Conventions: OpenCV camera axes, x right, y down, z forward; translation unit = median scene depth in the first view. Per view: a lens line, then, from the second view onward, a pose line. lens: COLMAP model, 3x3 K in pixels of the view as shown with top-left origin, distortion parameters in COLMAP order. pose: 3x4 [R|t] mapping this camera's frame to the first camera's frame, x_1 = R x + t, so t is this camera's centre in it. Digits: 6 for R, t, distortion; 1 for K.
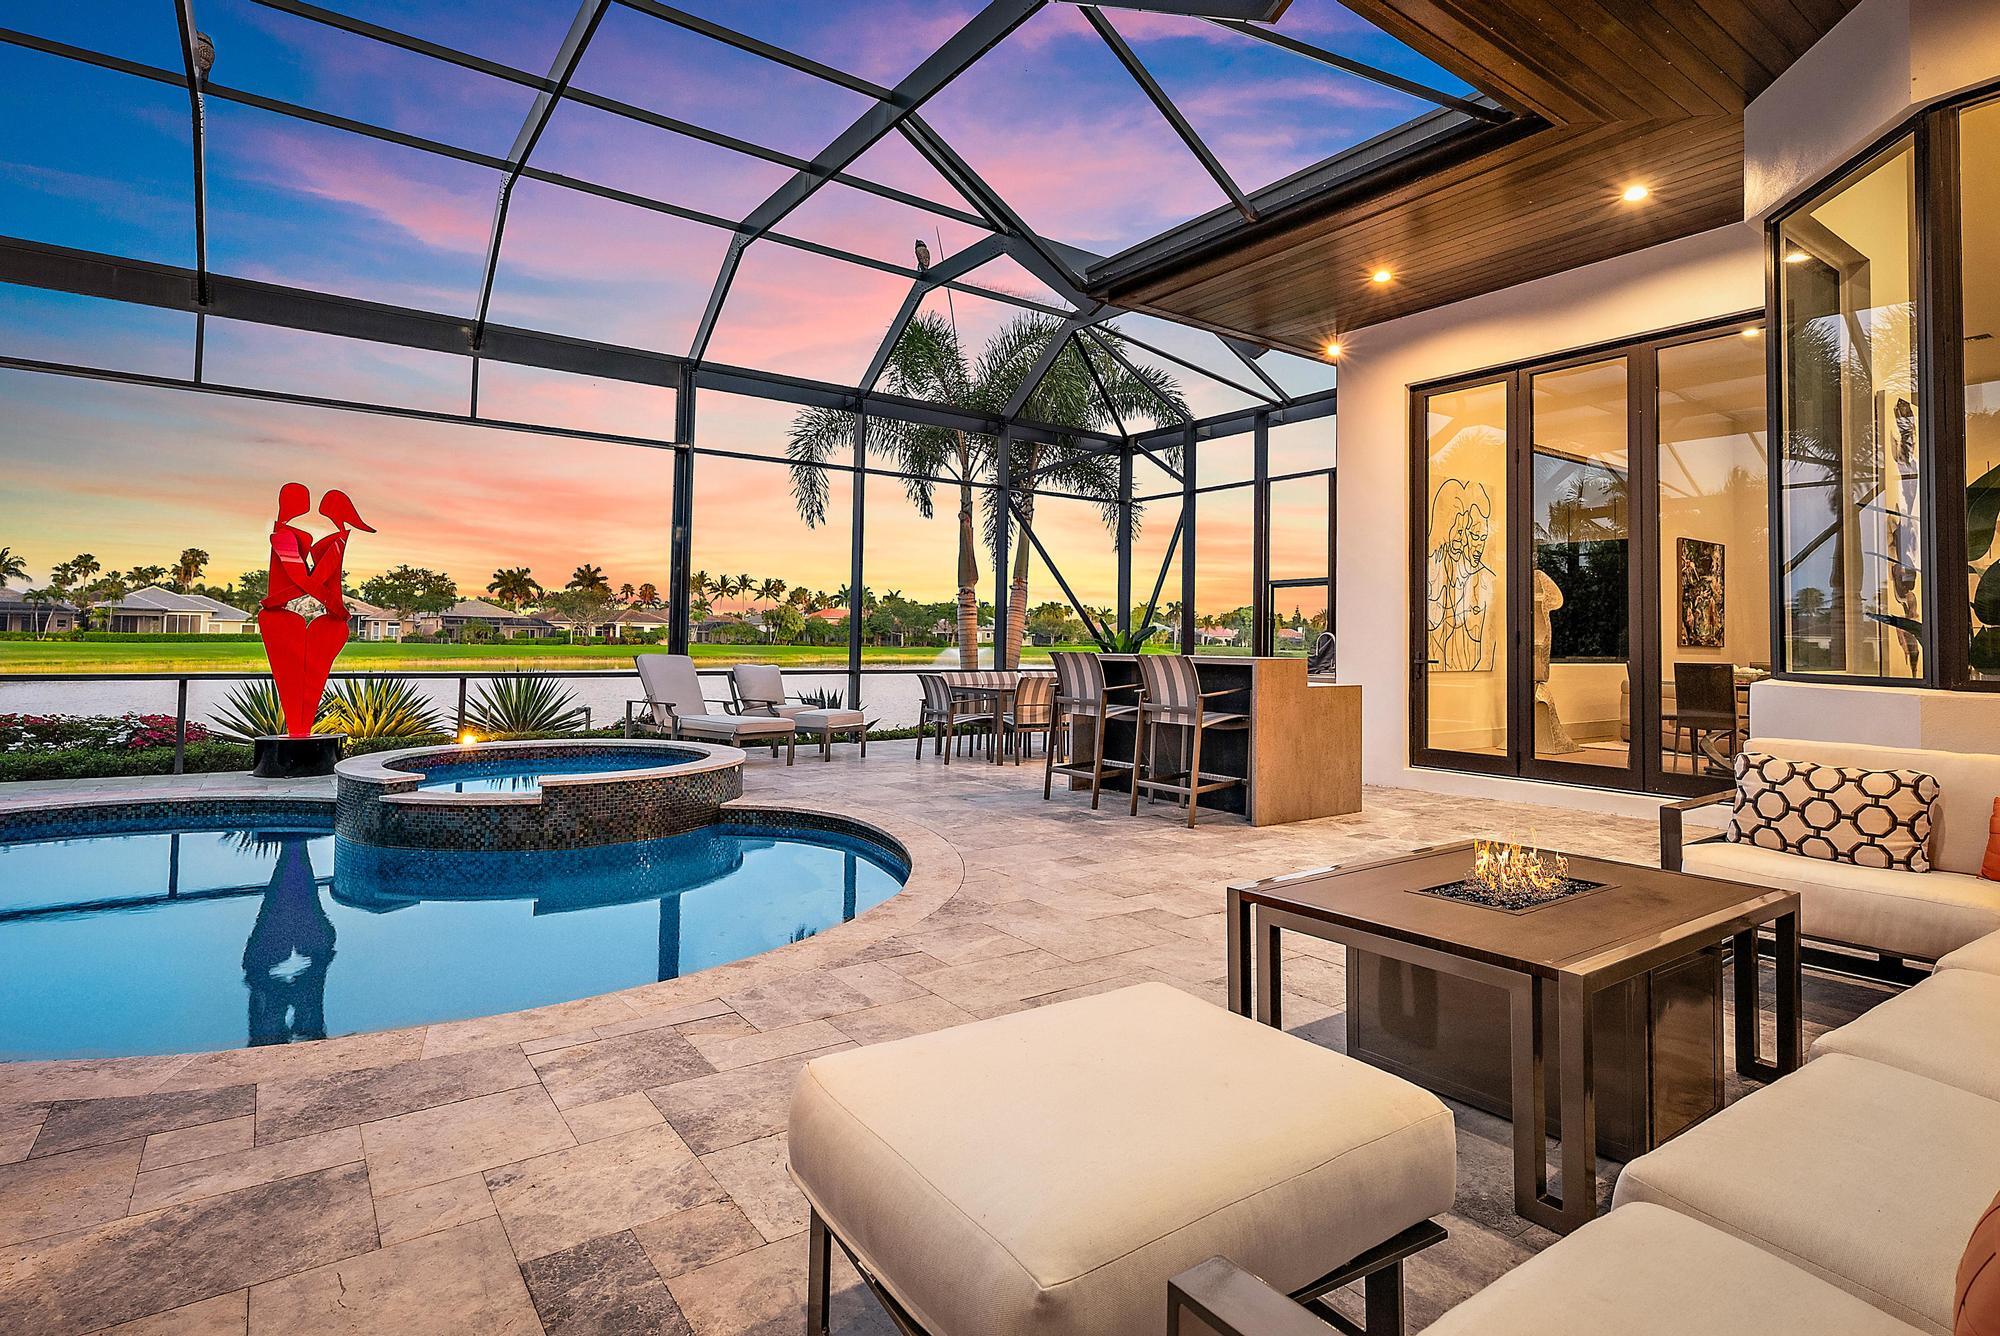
lens RADIAL K [[1006.2, 0, 989.8], [0, 1006.2, 601.1], [0, 0, 1]] dist [0.003980, 0.000842]
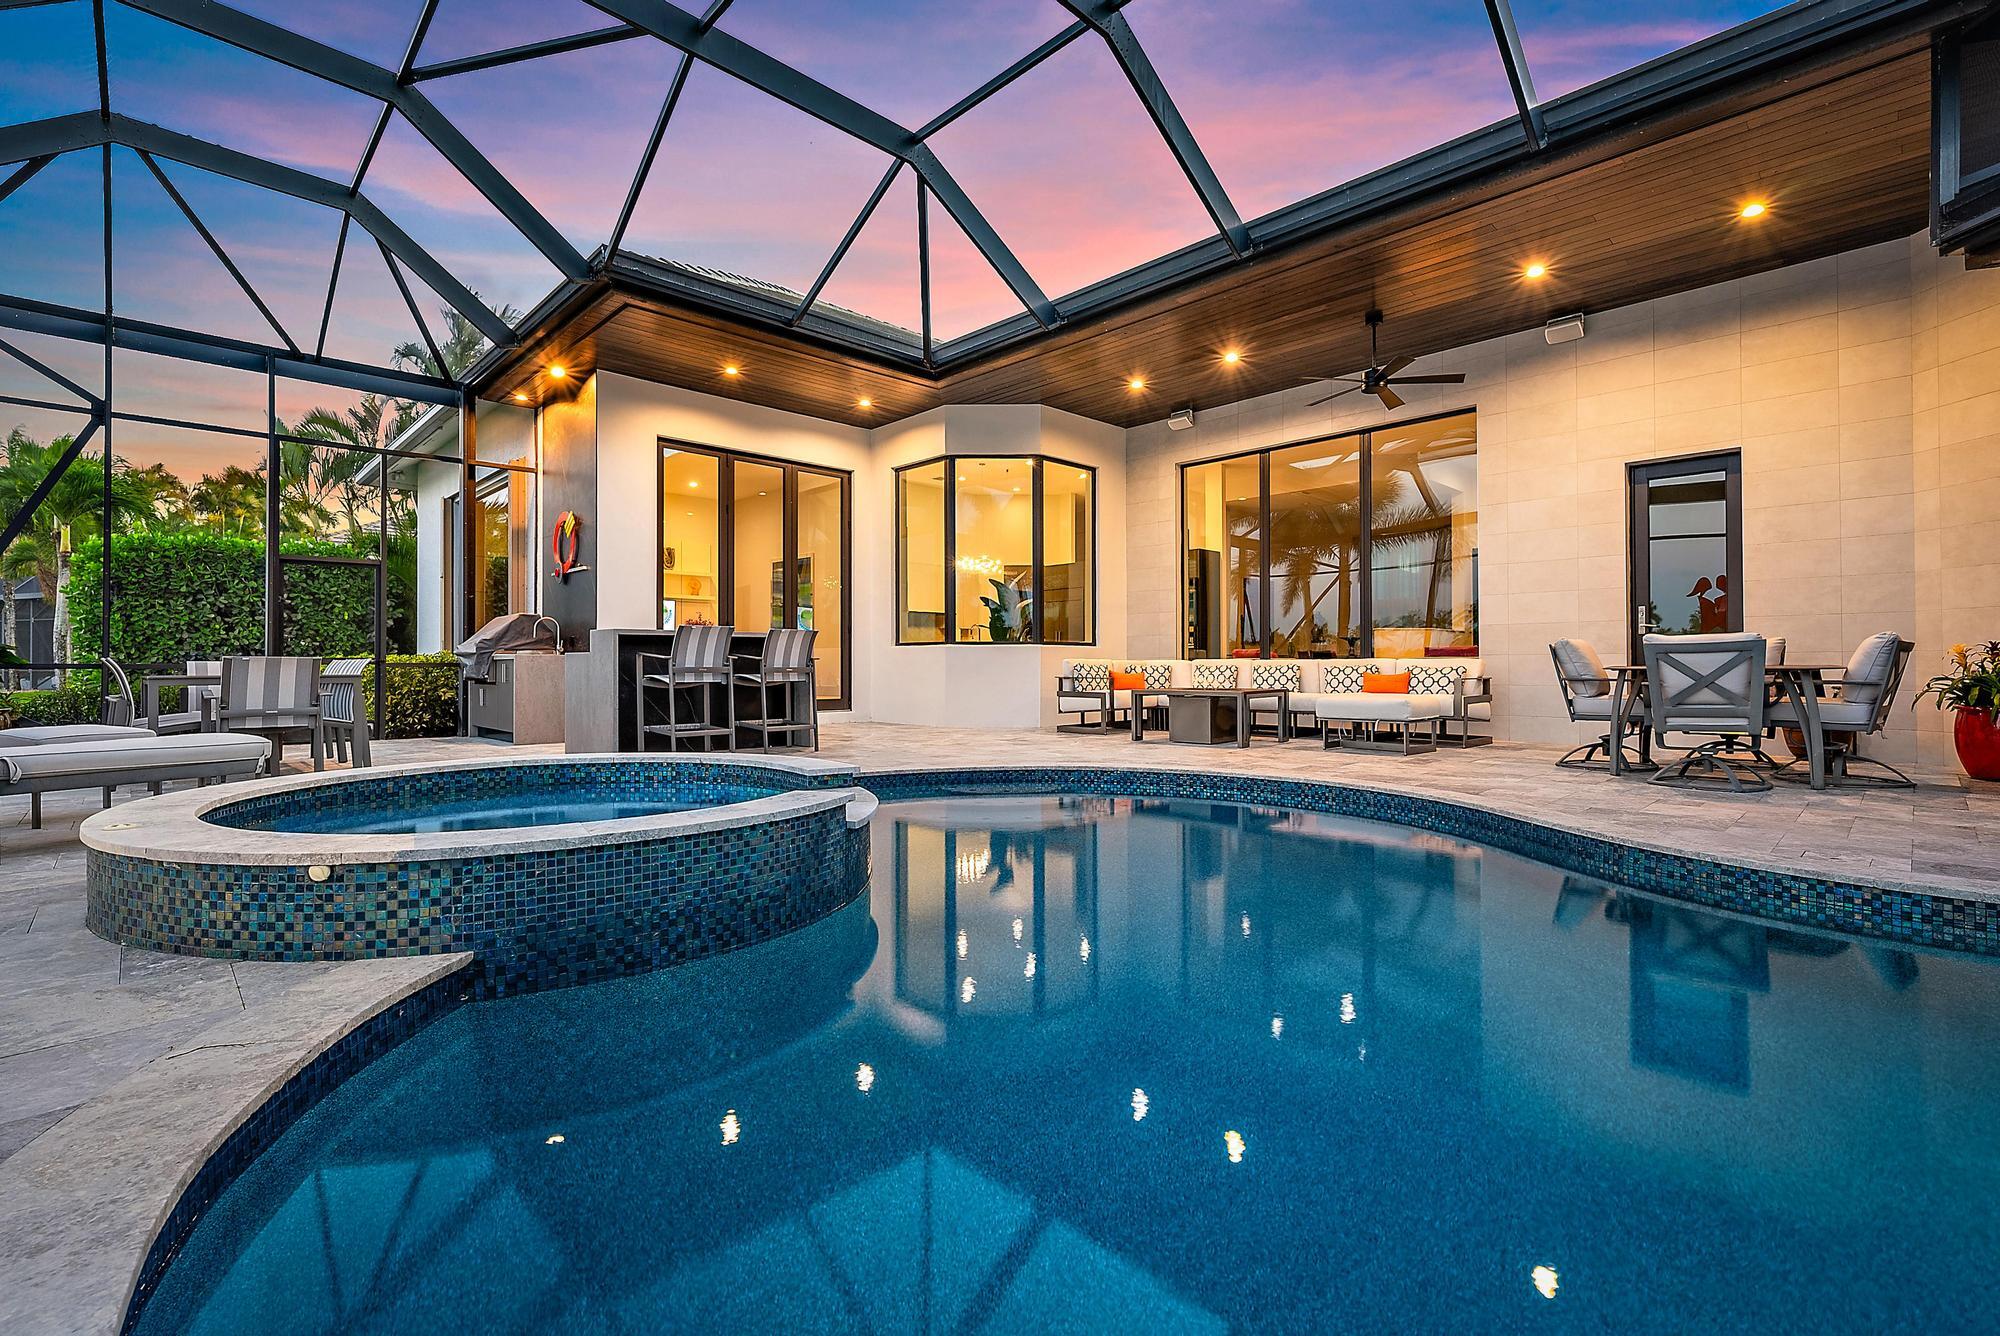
lens RADIAL K [[885.0, 0, 1000.0], [0, 885.0, 668.0], [0, 0, 1]] dist [0.001749, 0.000785]
pose [[-0.151635, -0.015787, 0.988310, -0.483705], [-0.040738, 0.999123, 0.009709, 0.038148], [-0.987597, -0.038790, -0.152145, 0.420551]]
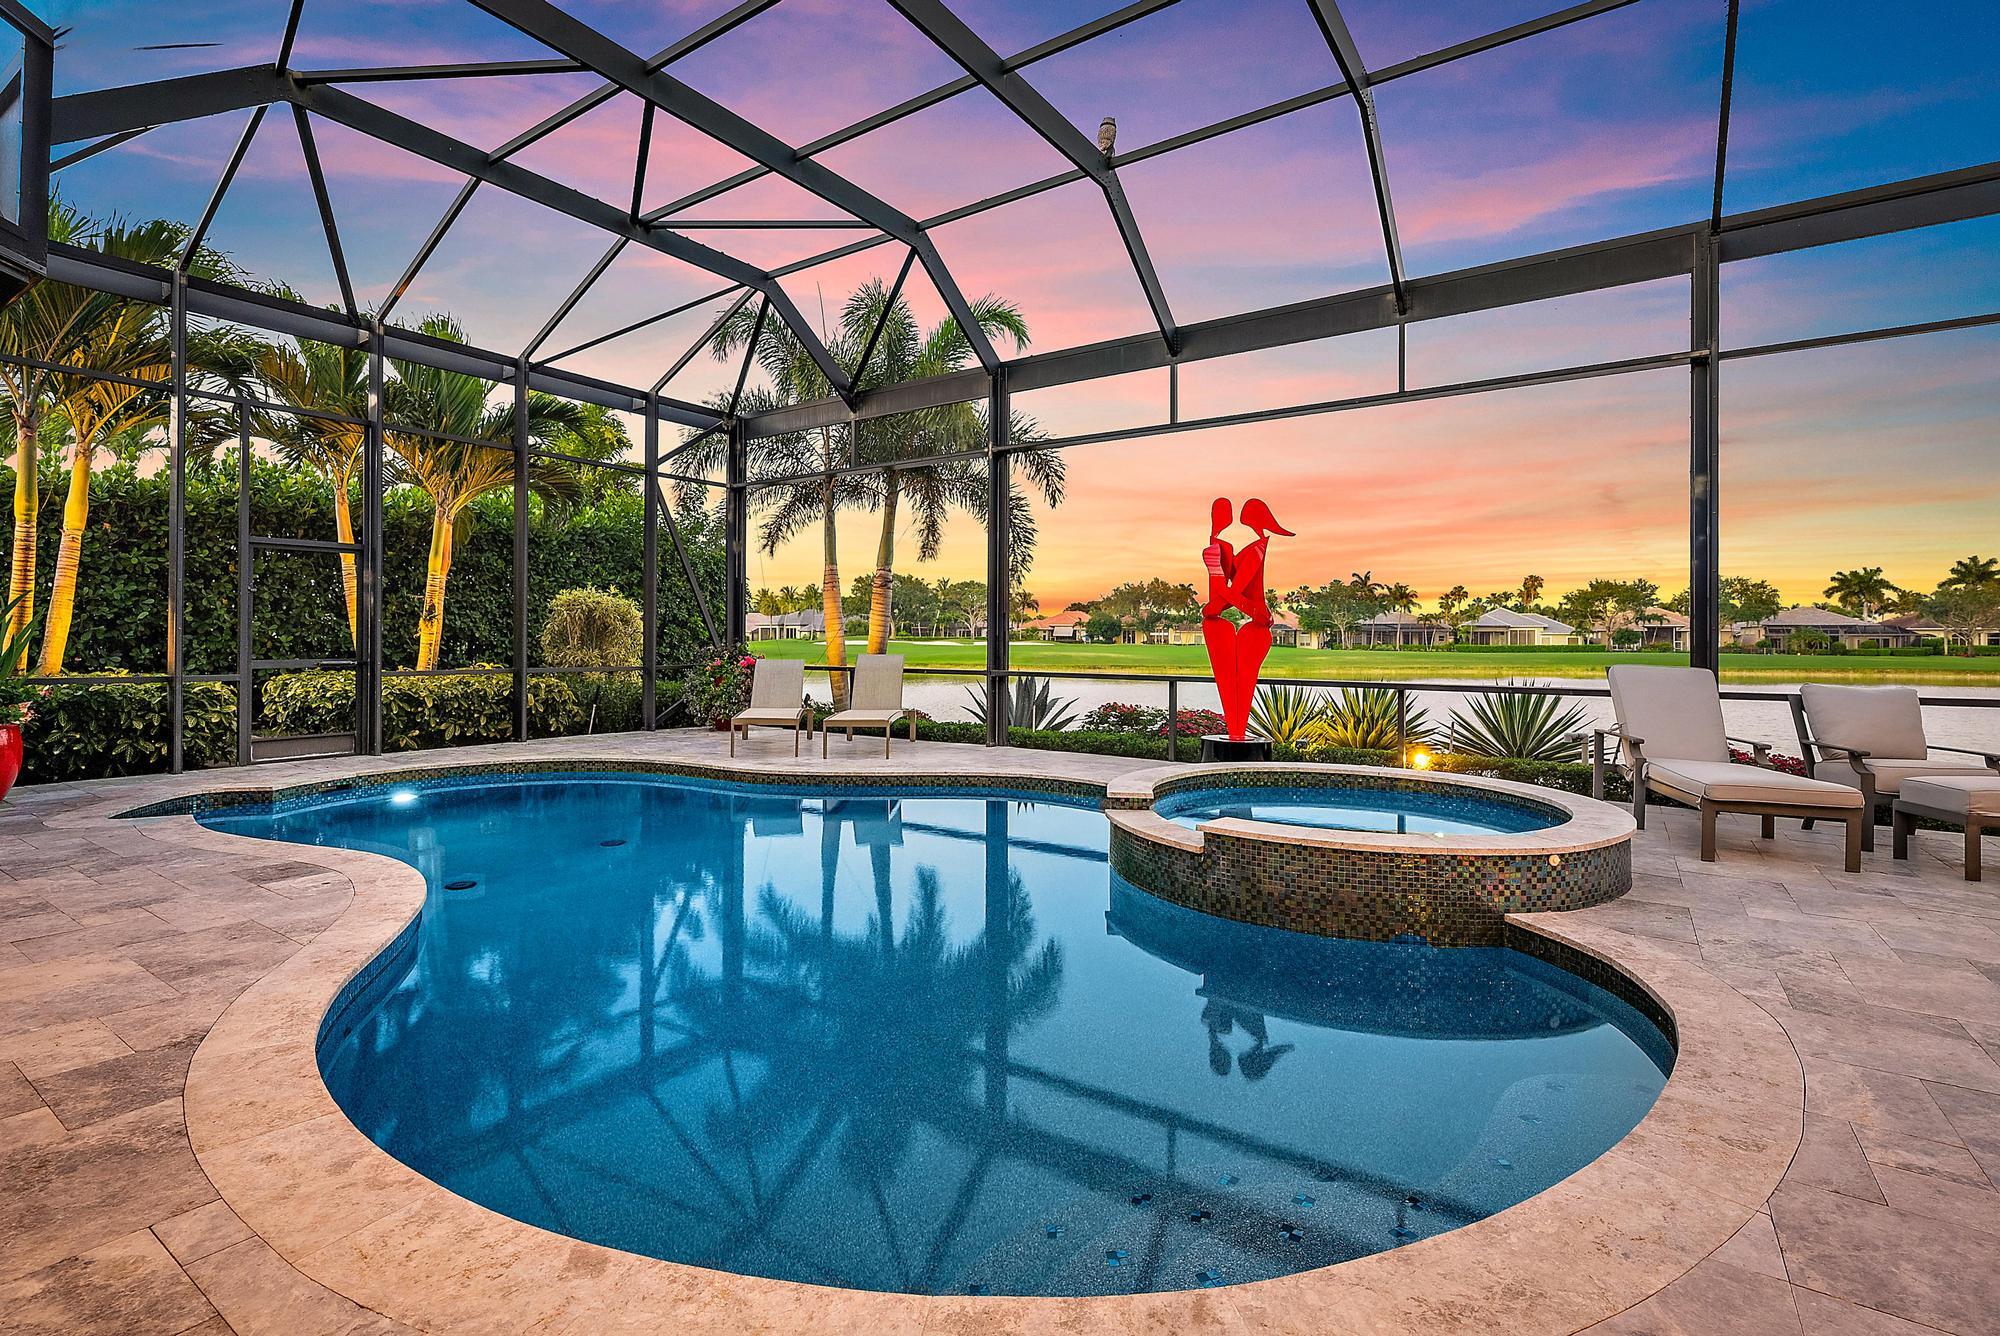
lens RADIAL K [[908.0, 0, 1006.1], [0, 908.0, 628.8], [0, 0, 1]] dist [-0.001543, 0.000240]
pose [[0.353520, -0.023568, -0.935130, 0.066528], [0.037067, 0.999250, -0.011171, 0.012770], [0.934692, -0.030713, 0.354129, 0.258501]]
